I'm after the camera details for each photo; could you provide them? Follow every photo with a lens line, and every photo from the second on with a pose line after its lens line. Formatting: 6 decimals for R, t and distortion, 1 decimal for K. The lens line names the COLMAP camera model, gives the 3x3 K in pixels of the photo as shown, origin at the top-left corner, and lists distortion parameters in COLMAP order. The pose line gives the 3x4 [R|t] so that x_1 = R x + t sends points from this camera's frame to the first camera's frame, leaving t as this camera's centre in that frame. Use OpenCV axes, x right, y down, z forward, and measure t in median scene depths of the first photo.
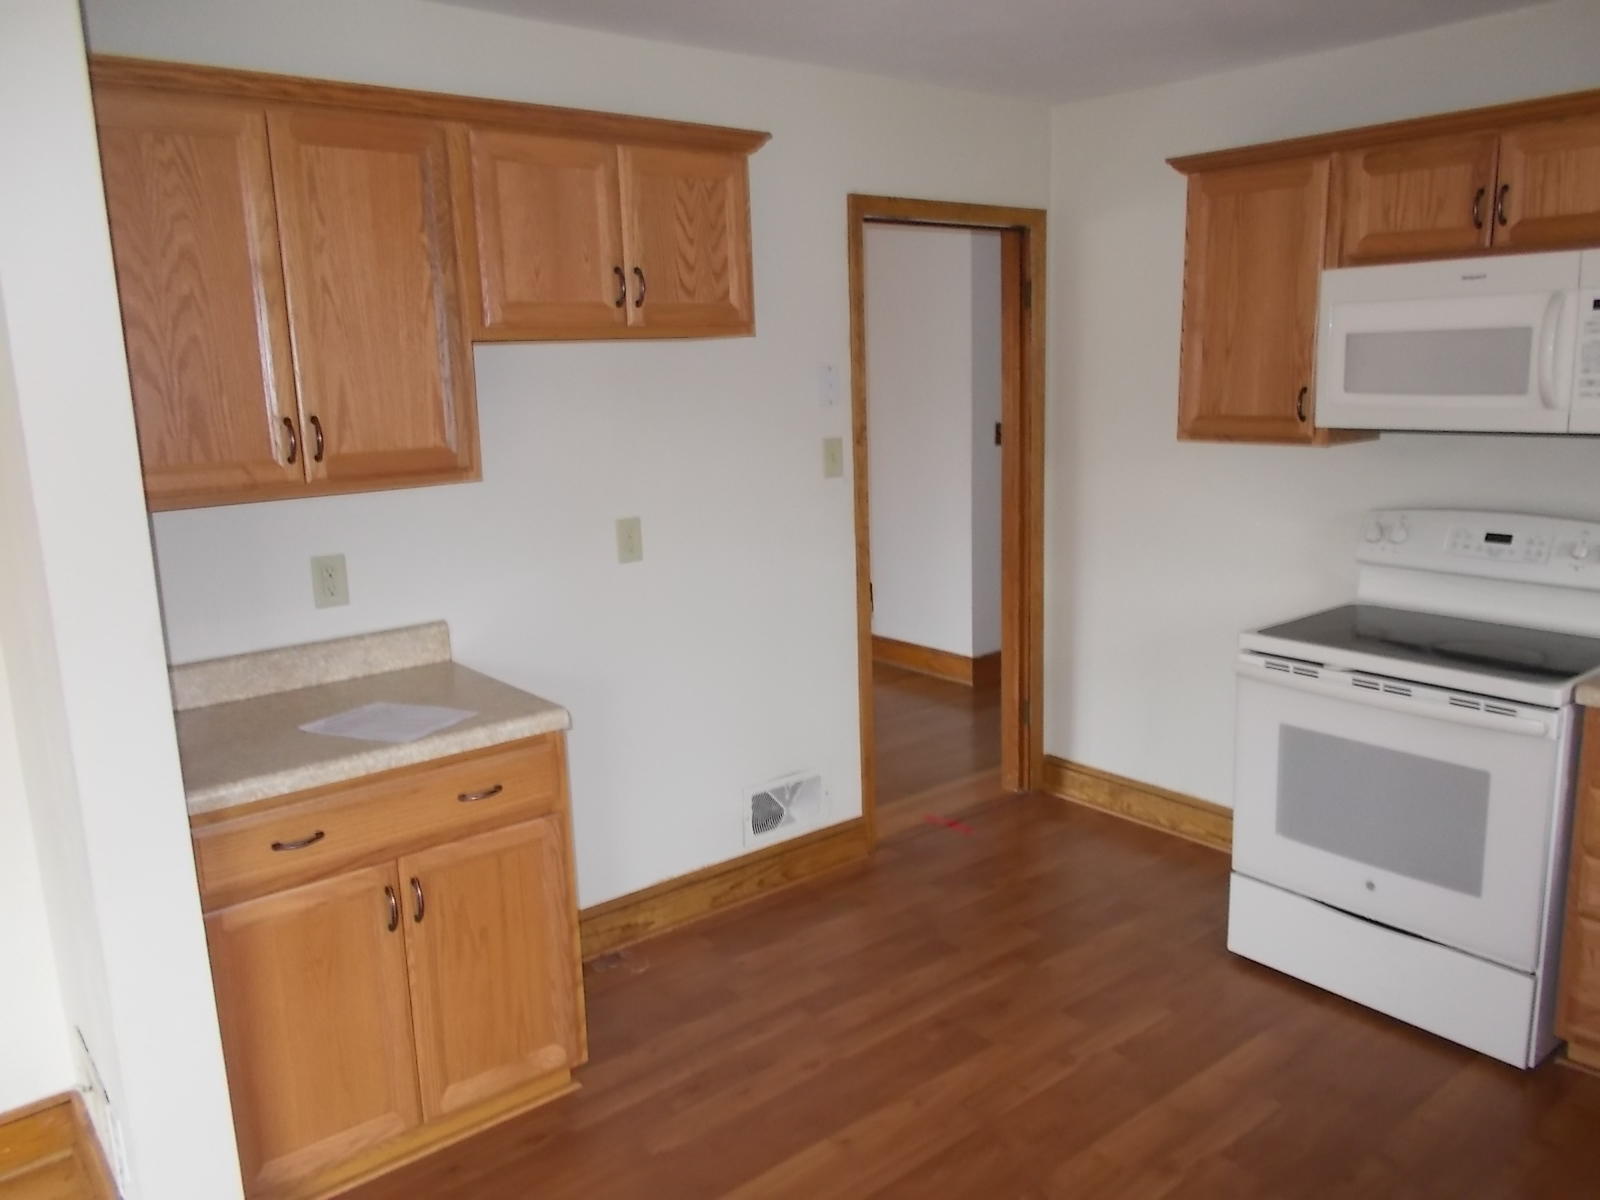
lens RADIAL K [[1231.8, 0, 808.1], [0, 1231.8, 601.0], [0, 0, 1]] dist [0.010525, -0.007293]
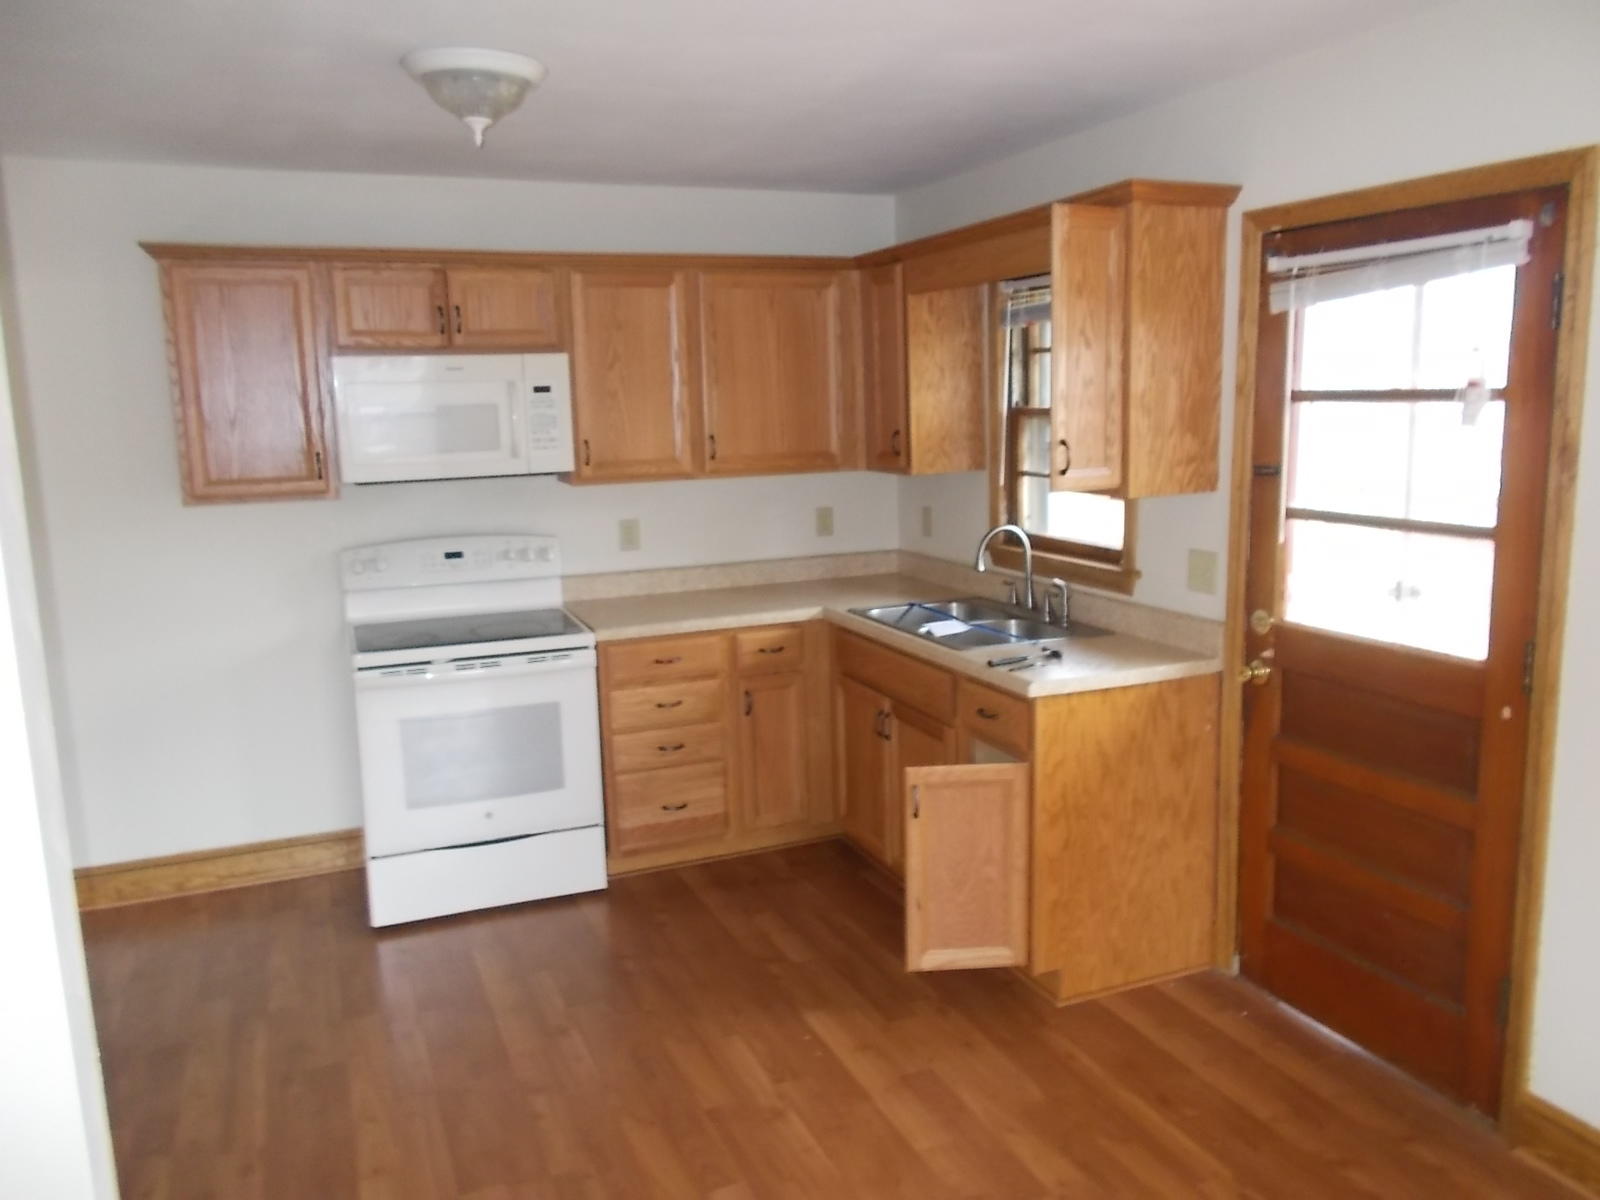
lens RADIAL K [[1231.8, 0, 816.3], [0, 1231.8, 595.8], [0, 0, 1]] dist [0.010525, -0.007293]
pose [[0.281591, -0.134987, 0.949992, -0.695069], [0.204607, 0.975732, 0.077996, -0.033967], [-0.937466, 0.172412, 0.302376, 0.228624]]
